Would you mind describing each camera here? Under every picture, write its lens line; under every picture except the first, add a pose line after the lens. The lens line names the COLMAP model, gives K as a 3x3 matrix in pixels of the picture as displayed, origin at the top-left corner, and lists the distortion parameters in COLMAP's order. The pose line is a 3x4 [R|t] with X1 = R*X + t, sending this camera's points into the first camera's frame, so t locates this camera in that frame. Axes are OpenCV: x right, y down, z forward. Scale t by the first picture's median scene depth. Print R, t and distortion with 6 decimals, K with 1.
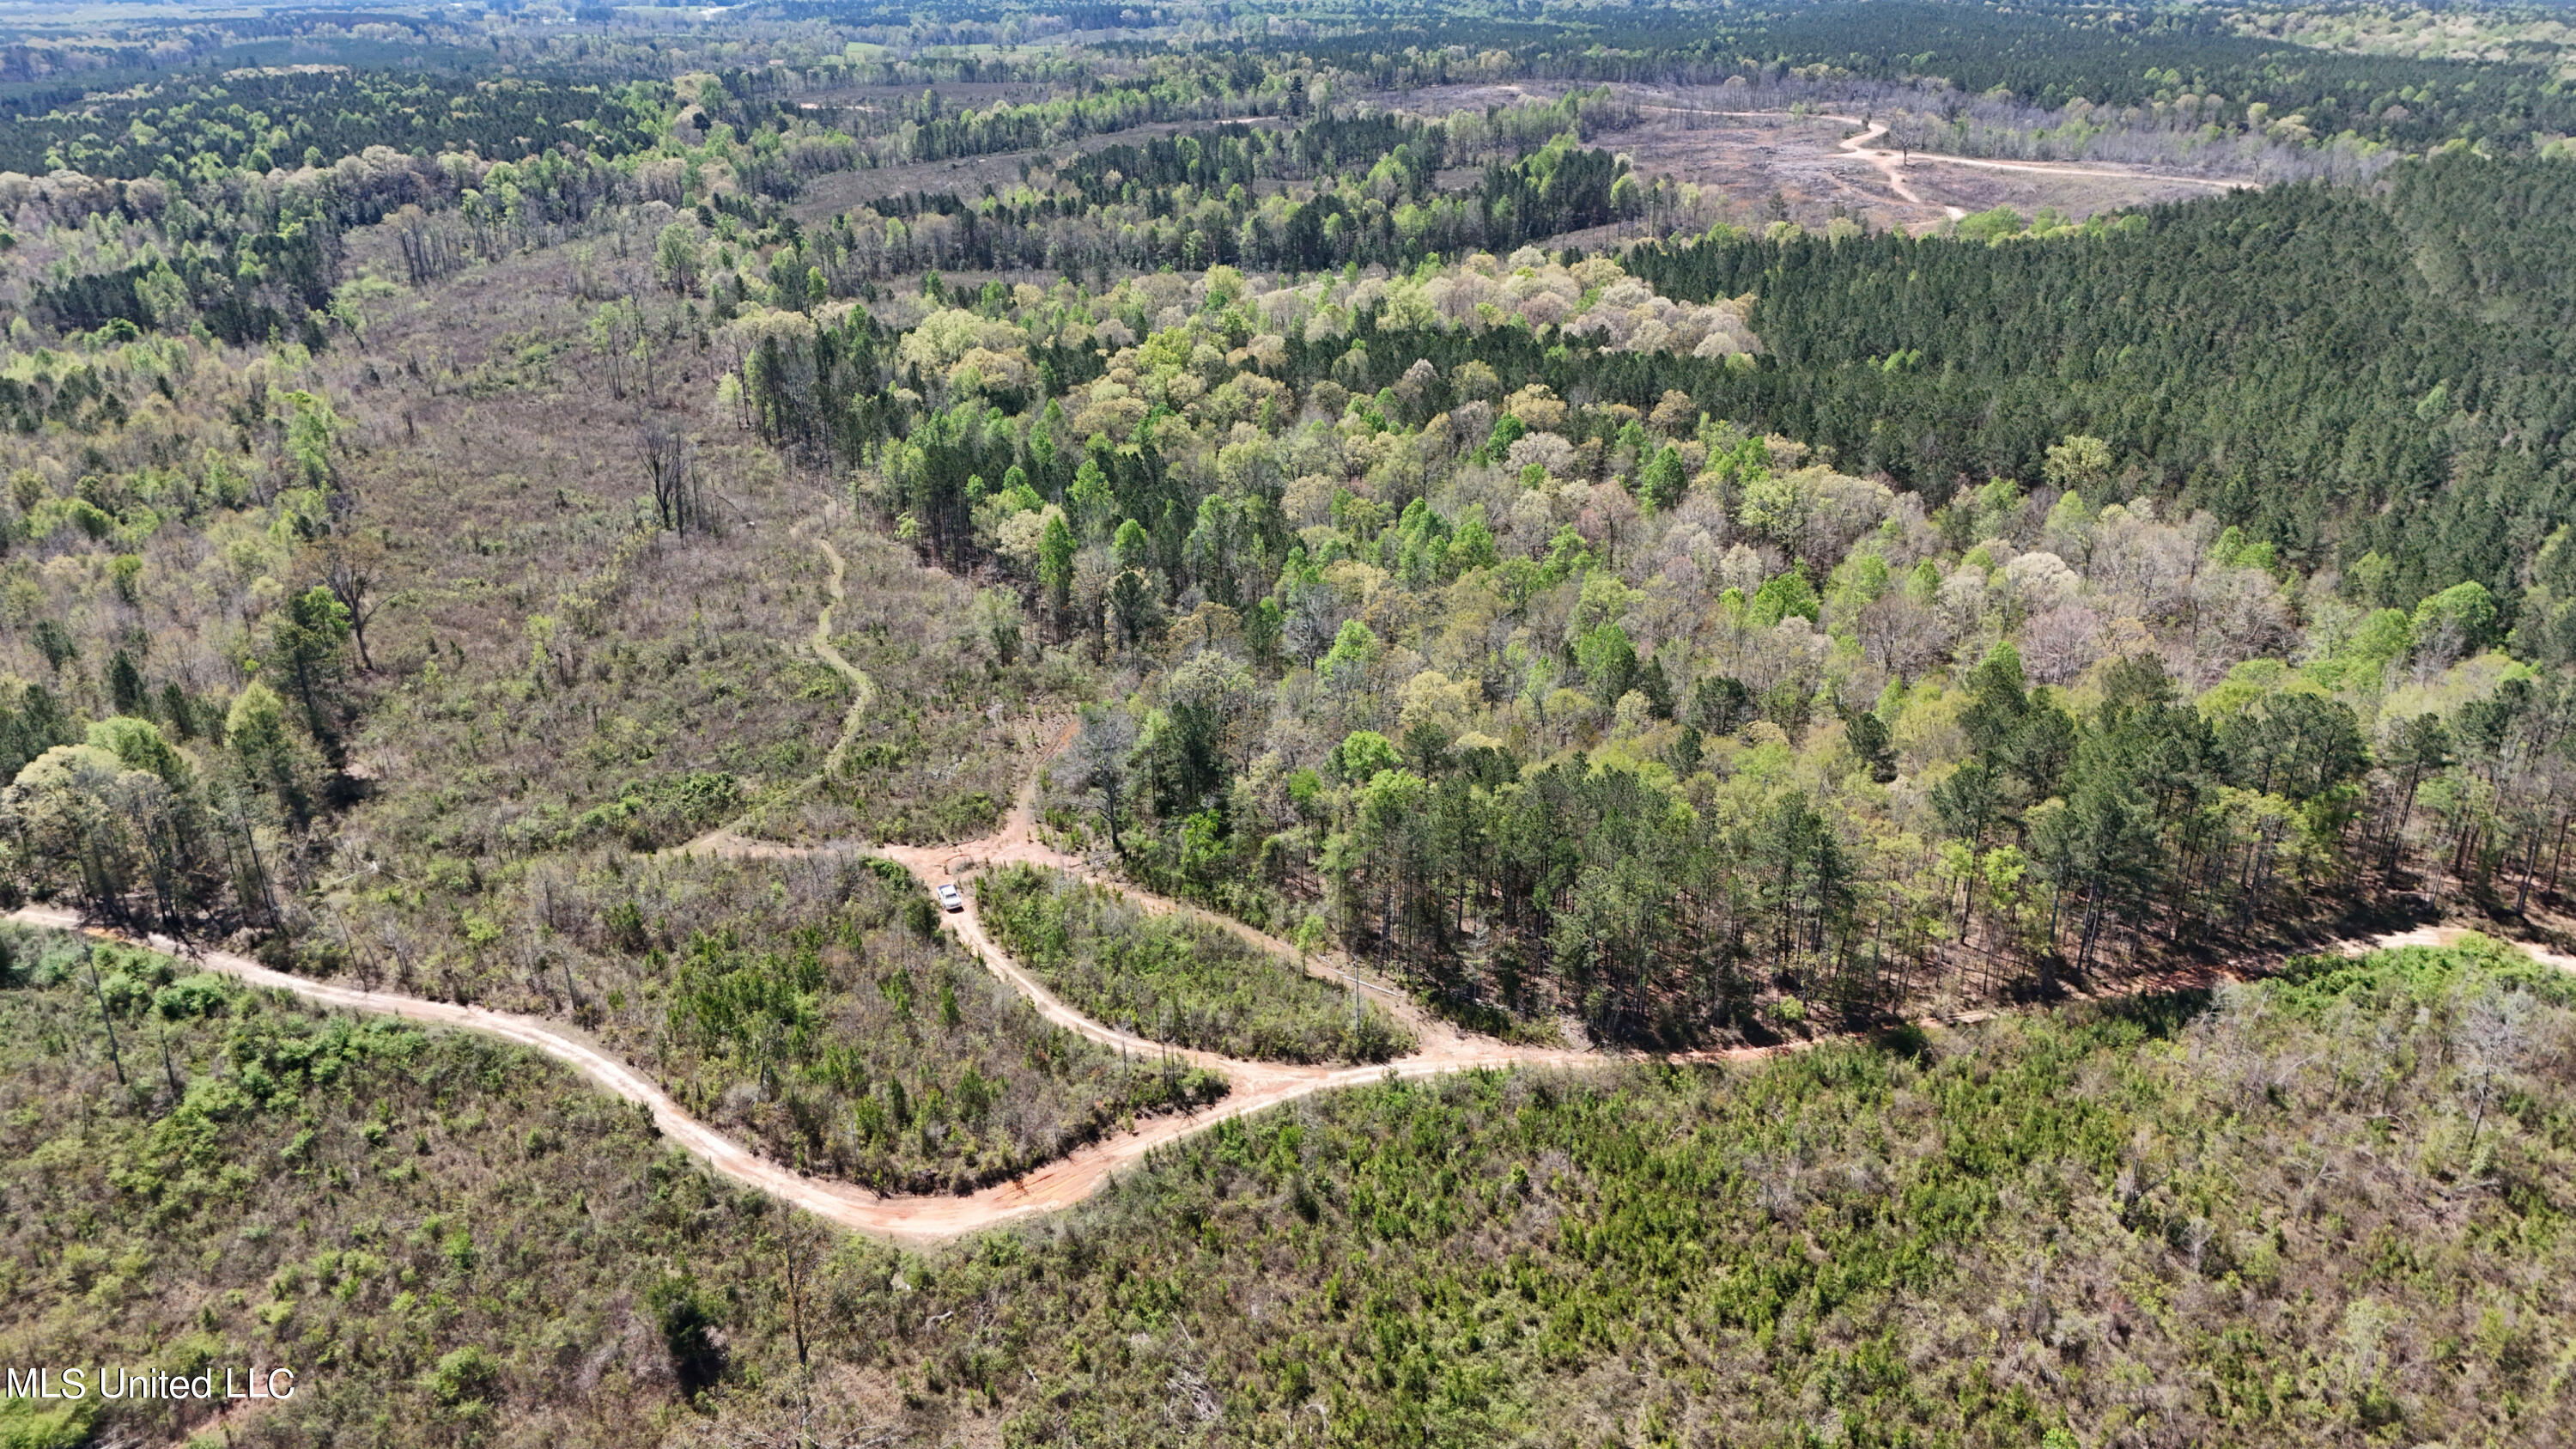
lens RADIAL K [[1873.7, 0, 1289.2], [0, 1873.7, 722.6], [0, 0, 1]] dist [0.074347, -0.068709]
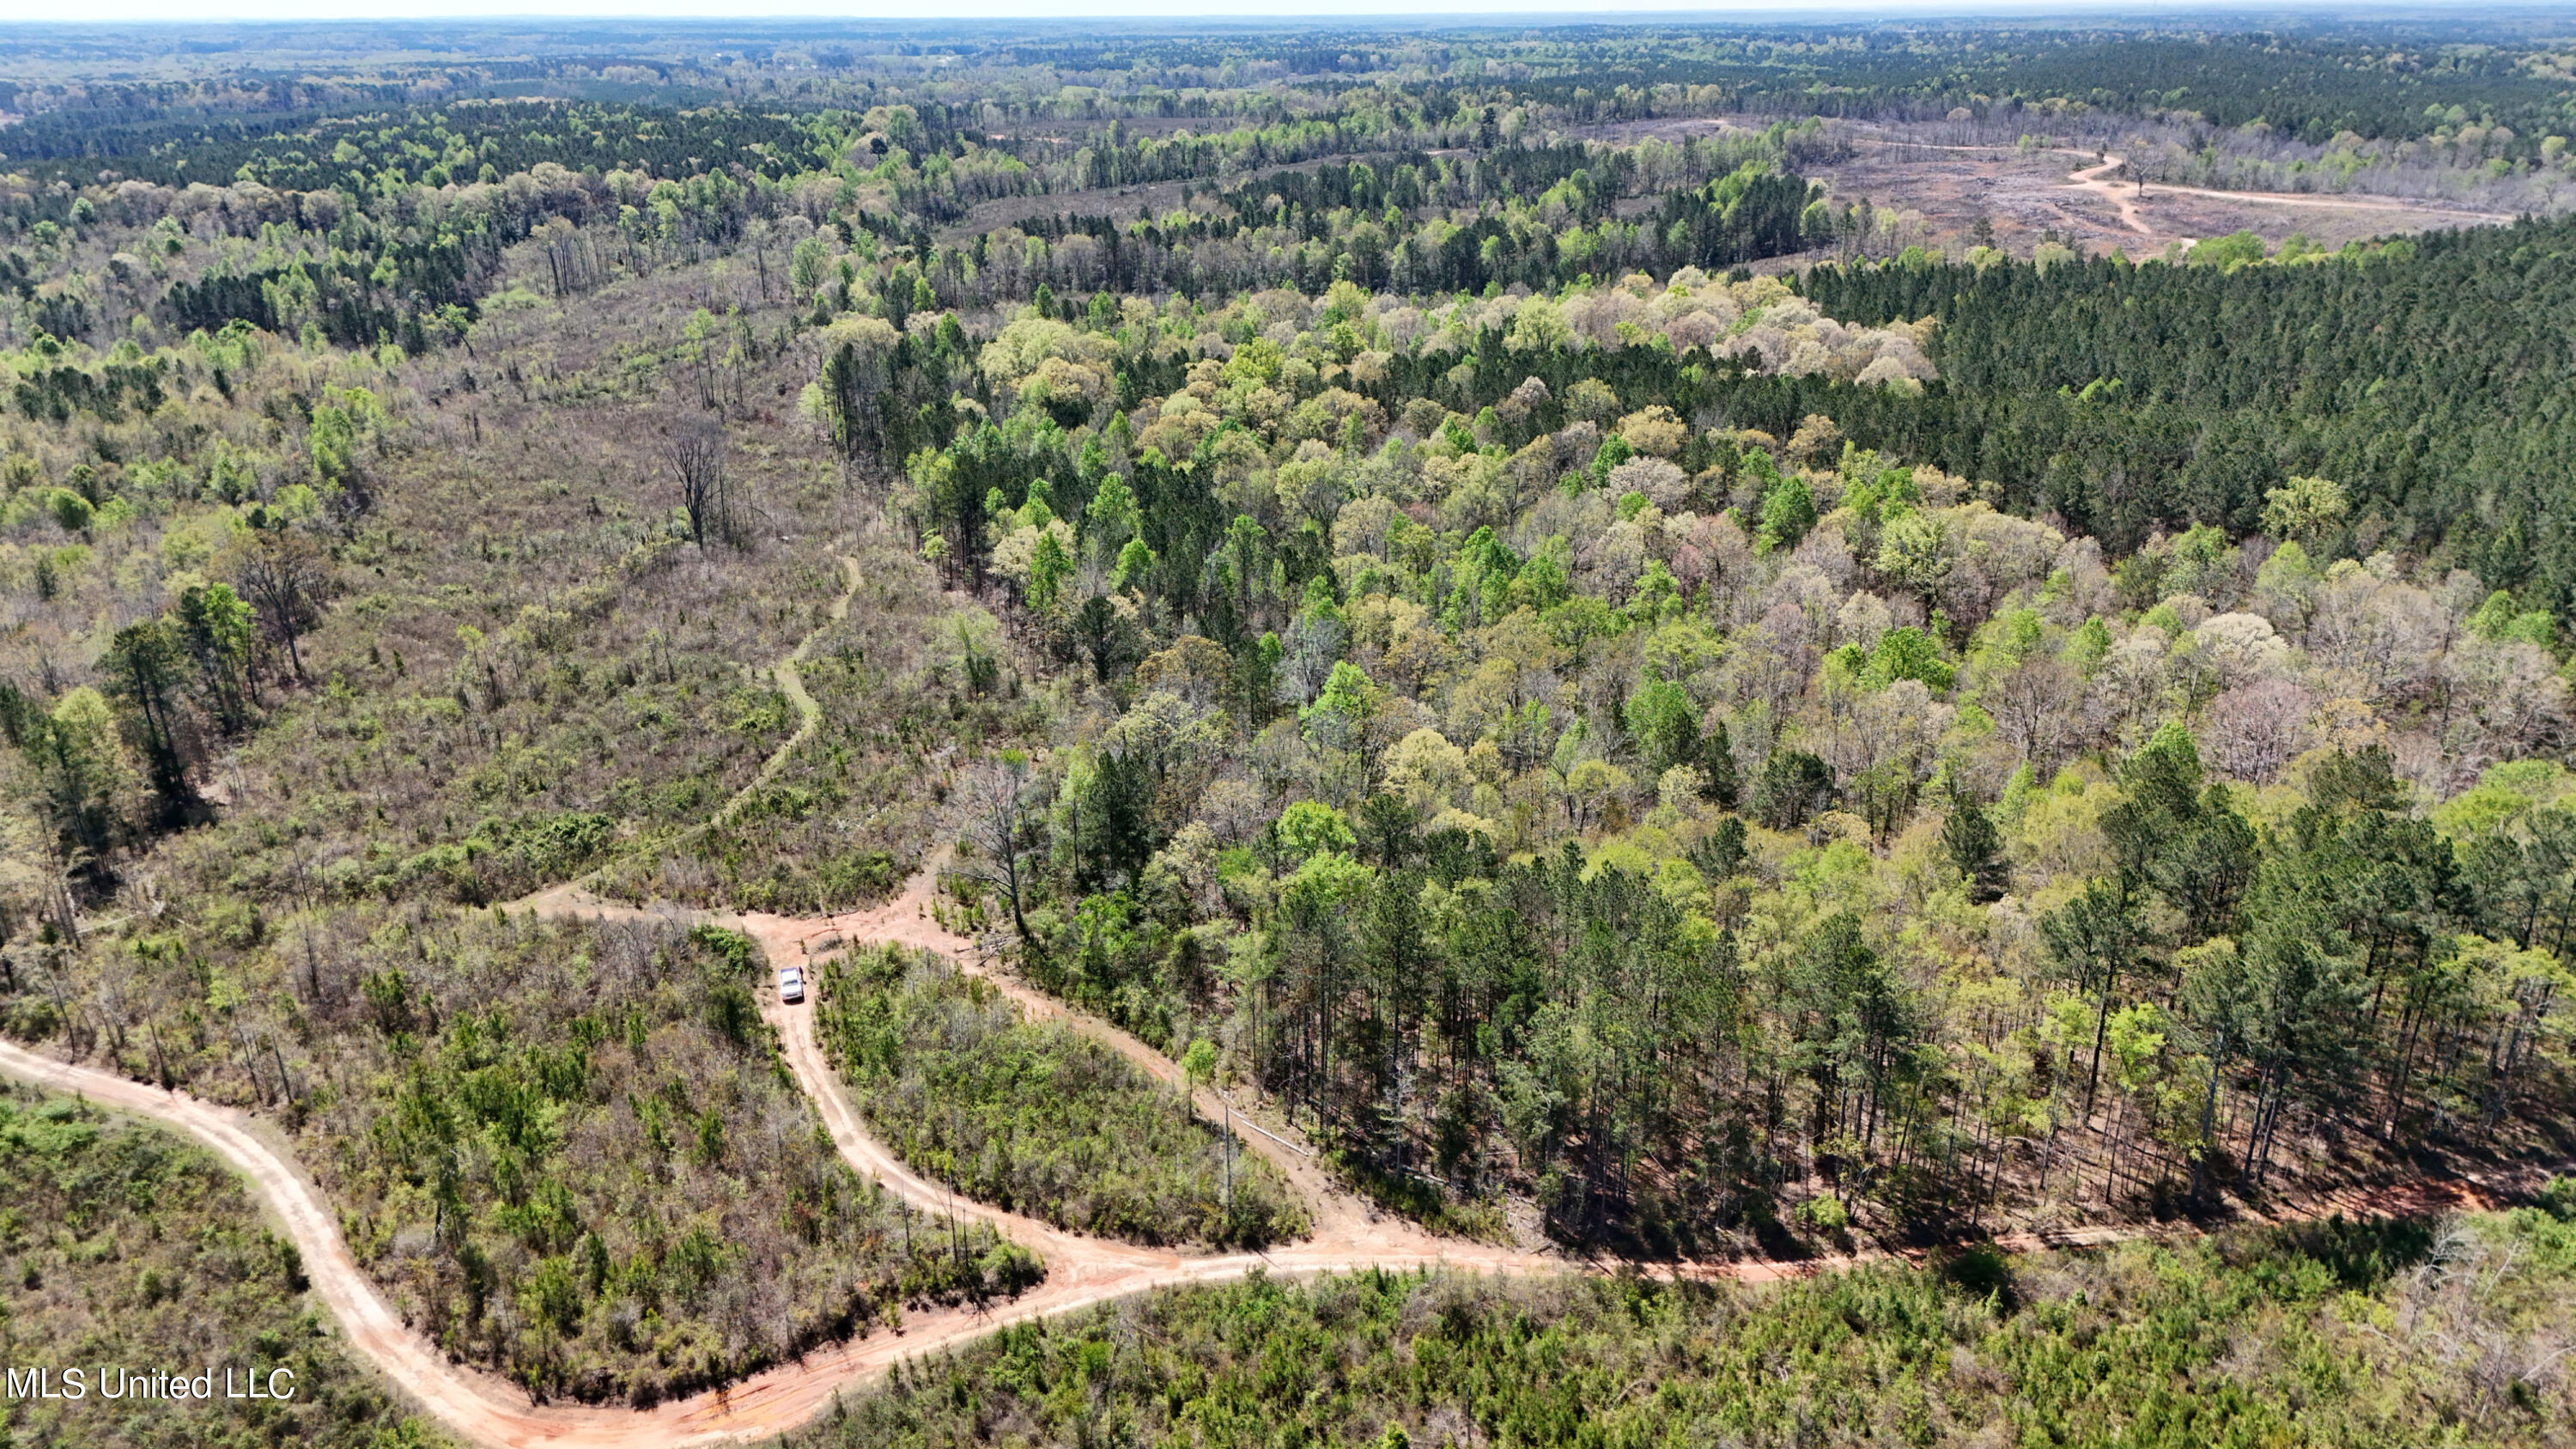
lens RADIAL K [[1873.7, 0, 1296.1], [0, 1873.7, 729.7], [0, 0, 1]] dist [0.074347, -0.068709]
pose [[0.993437, 0.041840, -0.106449, 0.099665], [-0.044229, 0.998817, -0.020184, -0.007993], [0.105479, 0.024759, 0.994113, 0.184650]]
